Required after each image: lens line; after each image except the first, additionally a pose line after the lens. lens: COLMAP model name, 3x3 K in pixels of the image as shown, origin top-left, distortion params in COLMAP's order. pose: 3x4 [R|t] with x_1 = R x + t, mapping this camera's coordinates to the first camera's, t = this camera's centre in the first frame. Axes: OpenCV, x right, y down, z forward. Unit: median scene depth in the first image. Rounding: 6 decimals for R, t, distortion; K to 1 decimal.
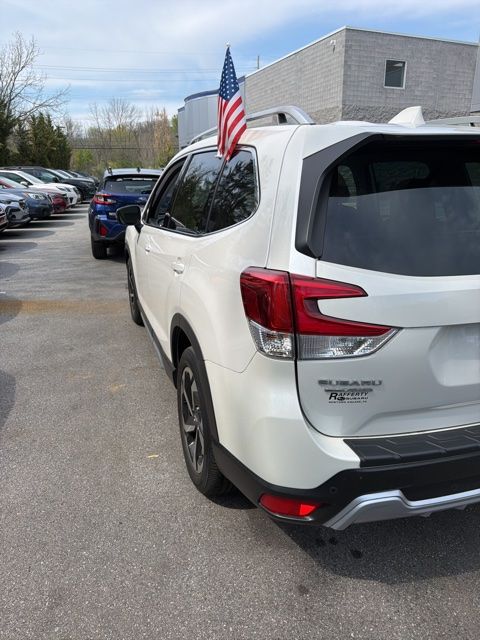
lens RADIAL K [[456.7, 0, 240.0], [0, 456.7, 320.0], [0, 0, 1]] dist [0.001565, -0.001002]
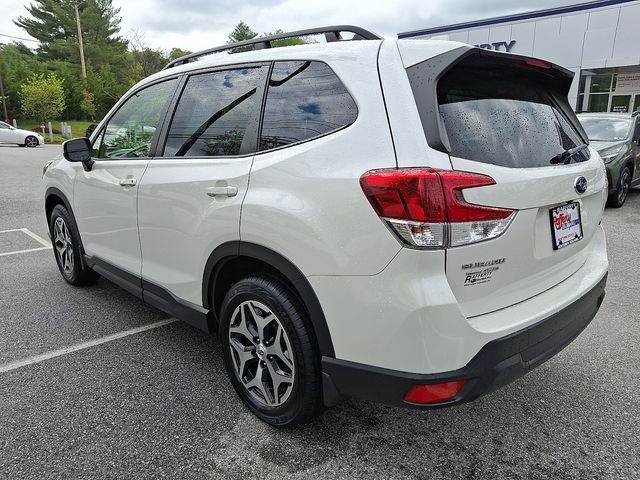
lens RADIAL K [[456.7, 0, 320.0], [0, 456.7, 240.0], [0, 0, 1]] dist [0.001565, -0.001002]
pose [[0.892964, -0.100513, 0.438761, -0.607940], [0.128308, 0.991149, -0.034075, 0.067263], [-0.431453, 0.086724, 0.897957, 0.164539]]
